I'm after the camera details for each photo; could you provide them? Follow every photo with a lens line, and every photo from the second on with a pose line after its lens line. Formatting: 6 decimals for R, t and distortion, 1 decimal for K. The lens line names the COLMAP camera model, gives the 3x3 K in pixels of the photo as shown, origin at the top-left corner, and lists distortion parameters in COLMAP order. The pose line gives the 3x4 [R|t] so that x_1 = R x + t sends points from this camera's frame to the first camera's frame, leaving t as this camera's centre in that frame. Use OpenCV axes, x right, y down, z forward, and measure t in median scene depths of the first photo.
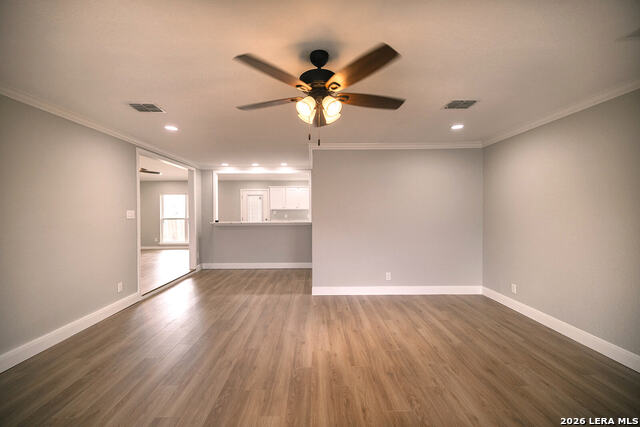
lens RADIAL K [[267.7, 0, 320.0], [0, 267.7, 213.5], [0, 0, 1]] dist [0.000944, 0.000241]
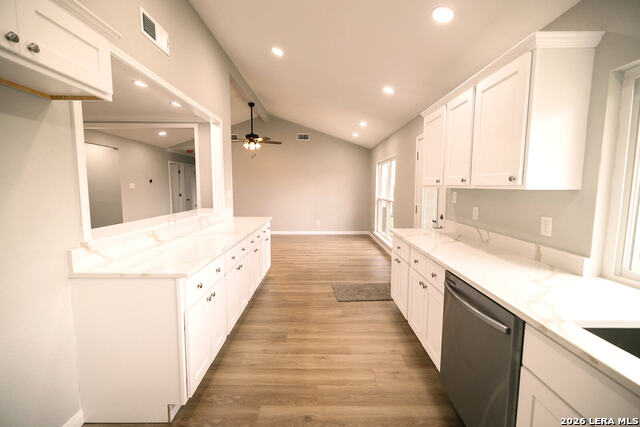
lens RADIAL K [[270.0, 0, 320.0], [0, 270.0, 213.5], [0, 0, 1]] dist [-0.000743, -0.000287]
pose [[-0.023525, 0.106169, -0.994070, 0.136872], [-0.019682, 0.994103, 0.106639, -0.015892], [0.999529, 0.022074, -0.021297, 0.859681]]
